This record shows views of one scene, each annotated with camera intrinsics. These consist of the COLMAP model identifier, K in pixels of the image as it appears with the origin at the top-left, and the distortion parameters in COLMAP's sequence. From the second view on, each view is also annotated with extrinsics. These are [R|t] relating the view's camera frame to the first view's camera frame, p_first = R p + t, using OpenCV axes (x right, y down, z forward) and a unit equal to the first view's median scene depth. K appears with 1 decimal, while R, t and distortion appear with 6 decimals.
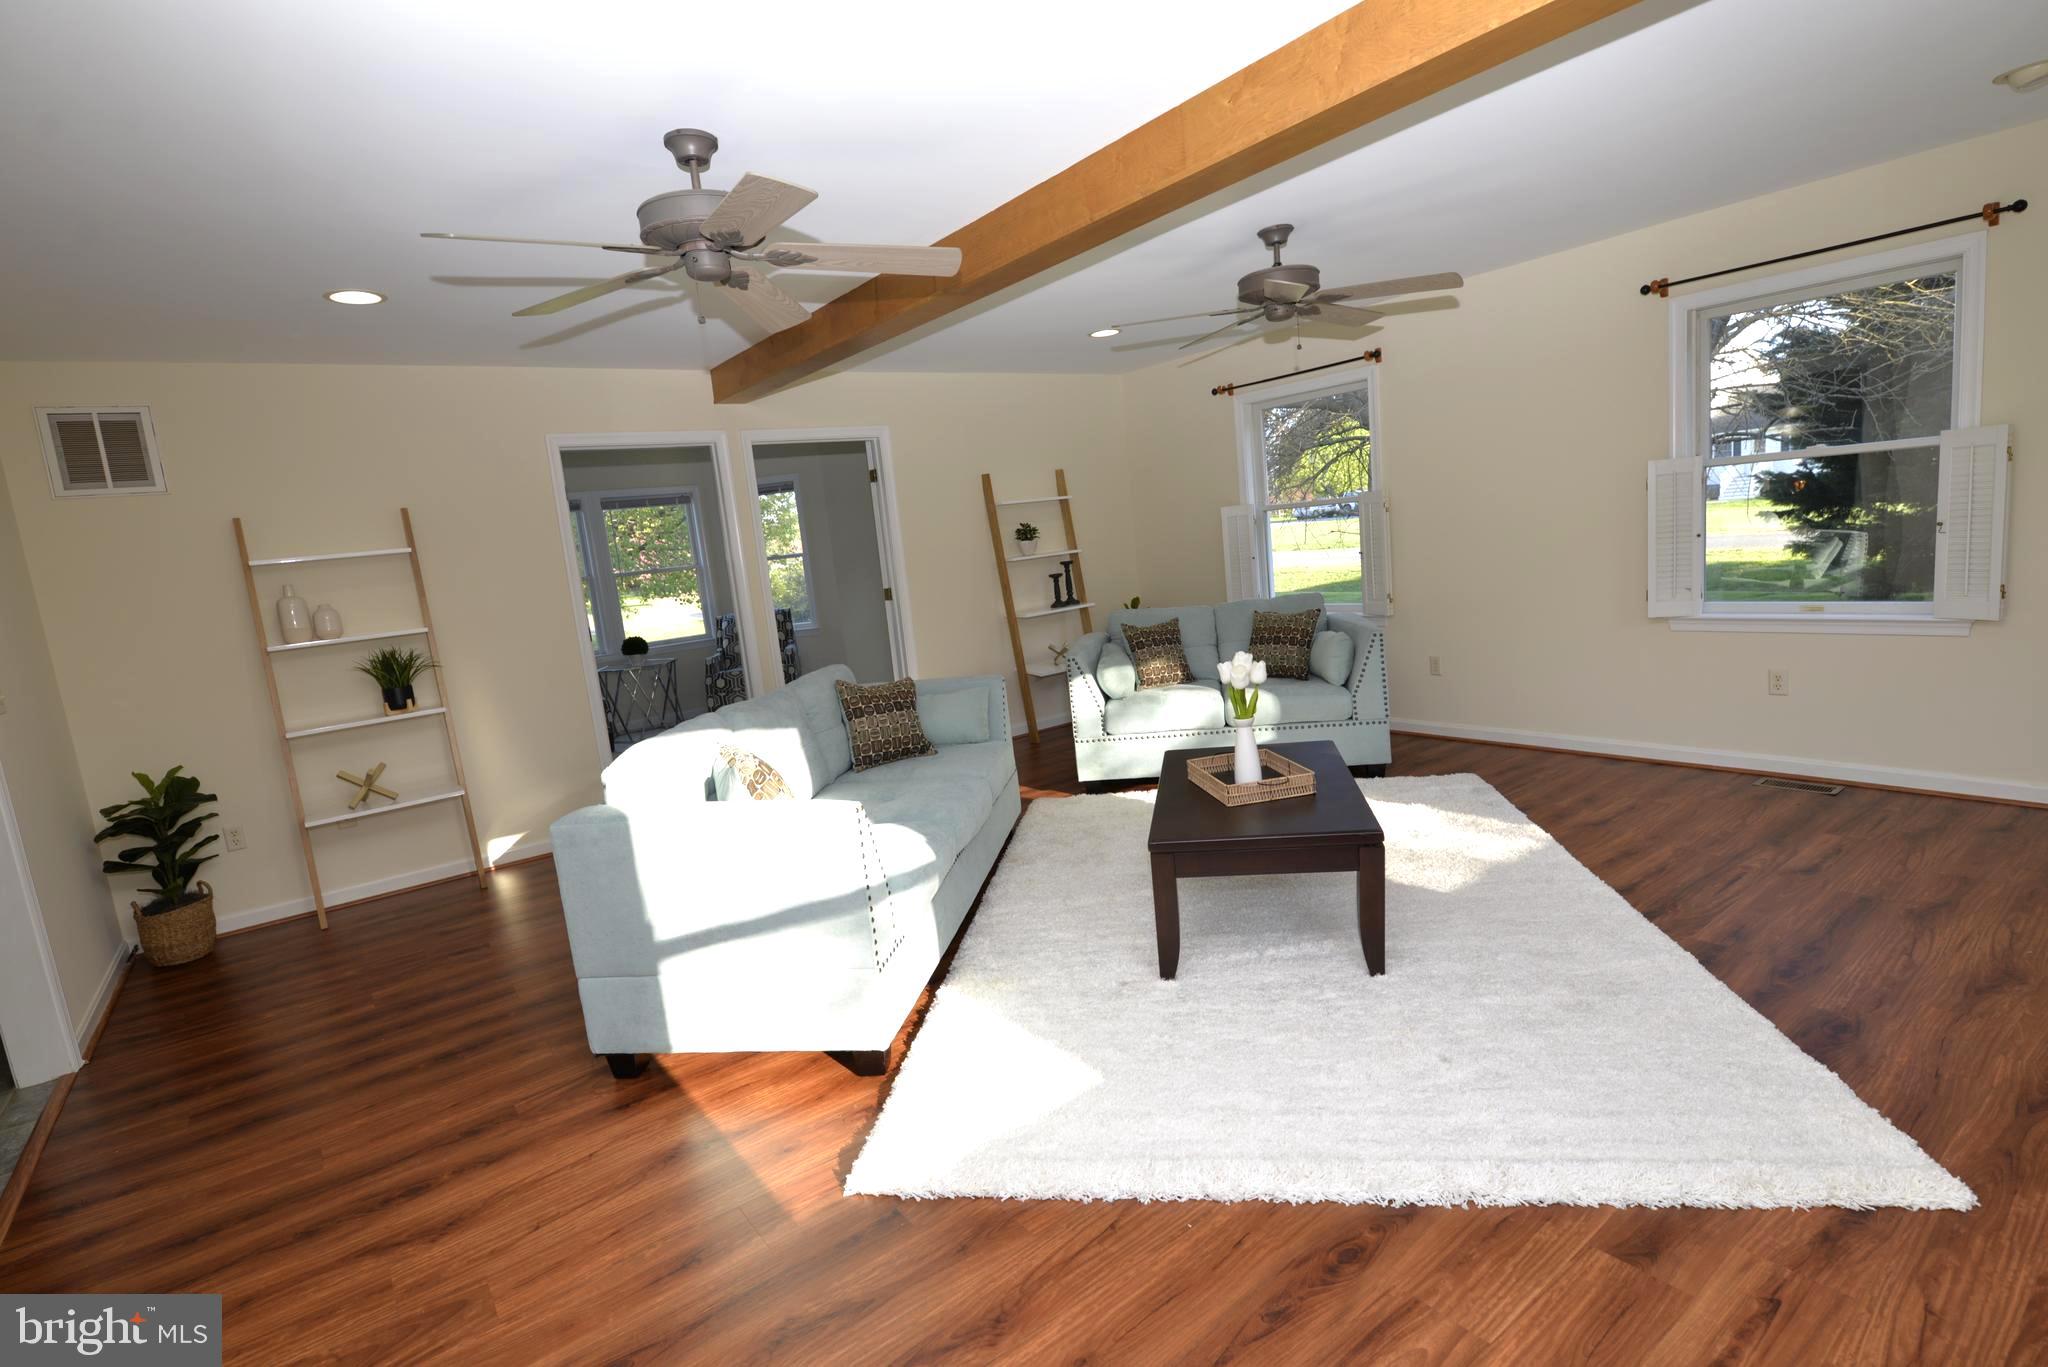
lens RADIAL K [[993.4, 0, 1013.2], [0, 993.4, 691.9], [0, 0, 1]] dist [0.001267, -0.005677]
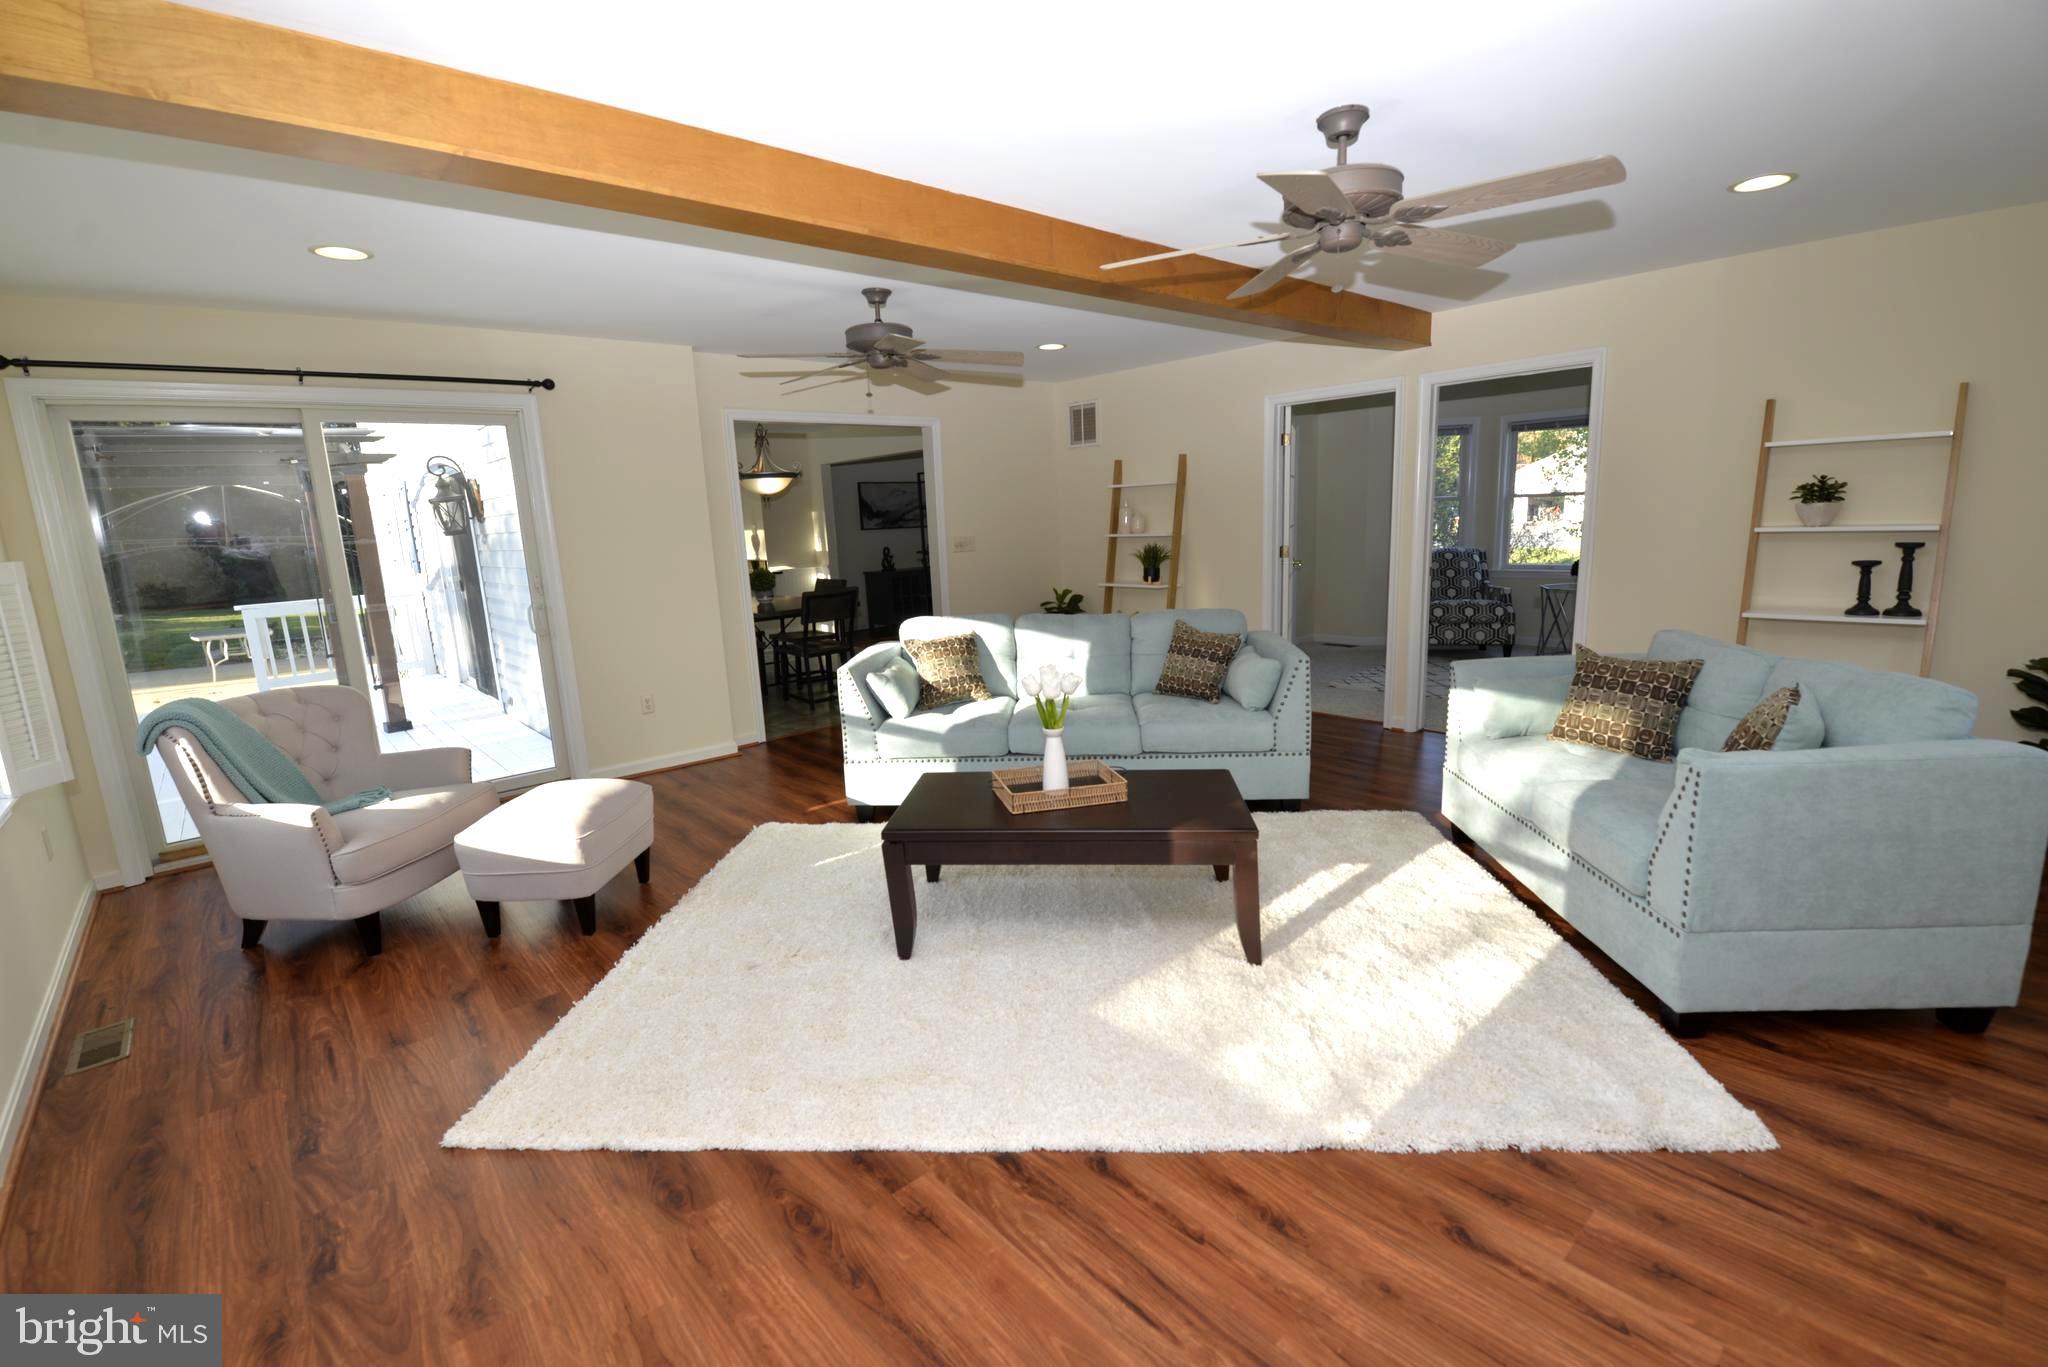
lens RADIAL K [[892.4, 0, 1004.8], [0, 892.4, 682.8], [0, 0, 1]] dist [-0.005560, -0.005655]
pose [[0.083343, 0.278585, -0.956789, 0.856235], [-0.127271, 0.955242, 0.267048, -0.197715], [0.988360, 0.099515, 0.115069, 0.664154]]
